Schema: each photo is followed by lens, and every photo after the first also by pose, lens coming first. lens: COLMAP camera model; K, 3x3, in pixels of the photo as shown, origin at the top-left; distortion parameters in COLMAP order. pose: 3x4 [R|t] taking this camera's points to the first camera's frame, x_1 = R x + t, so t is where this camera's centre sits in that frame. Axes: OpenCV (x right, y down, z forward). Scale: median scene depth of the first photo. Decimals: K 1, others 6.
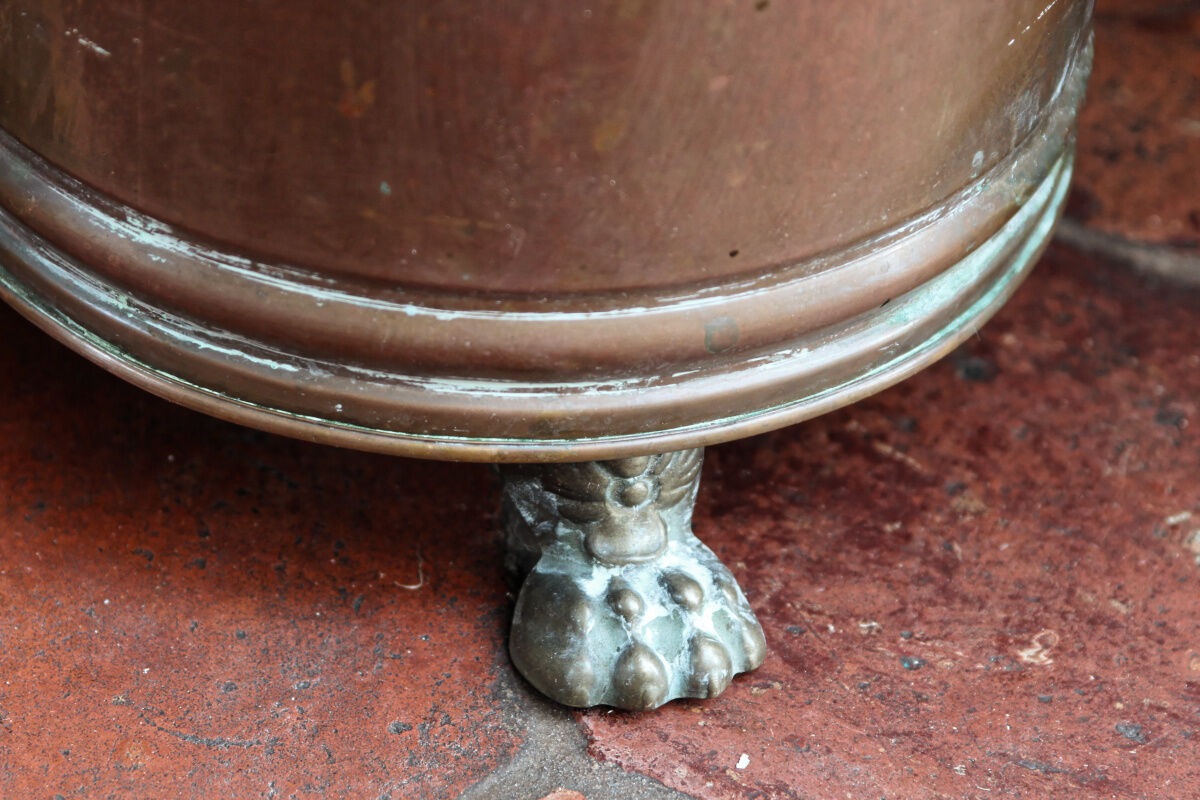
lens RADIAL K [[4598.5, 0, 542.5], [0, 4598.5, 431.6], [0, 0, 1]] dist [0.003385, 0.000000]
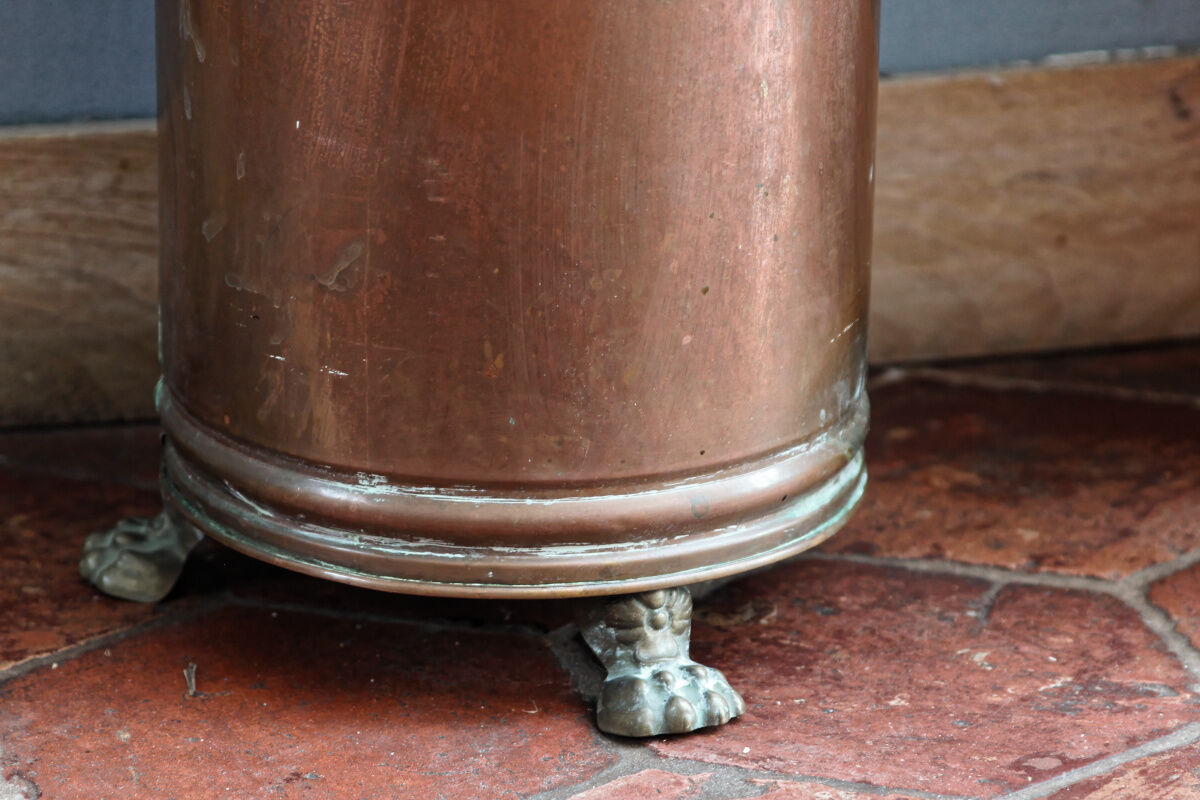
lens RADIAL K [[4598.5, 0, 518.3], [0, 4598.5, 439.6], [0, 0, 1]] dist [0.003385, 0.000000]
pose [[0.987609, -0.106611, 0.115163, -0.226952], [0.139401, 0.933016, -0.331736, 0.522358], [-0.072083, 0.343679, 0.936316, -0.650693]]
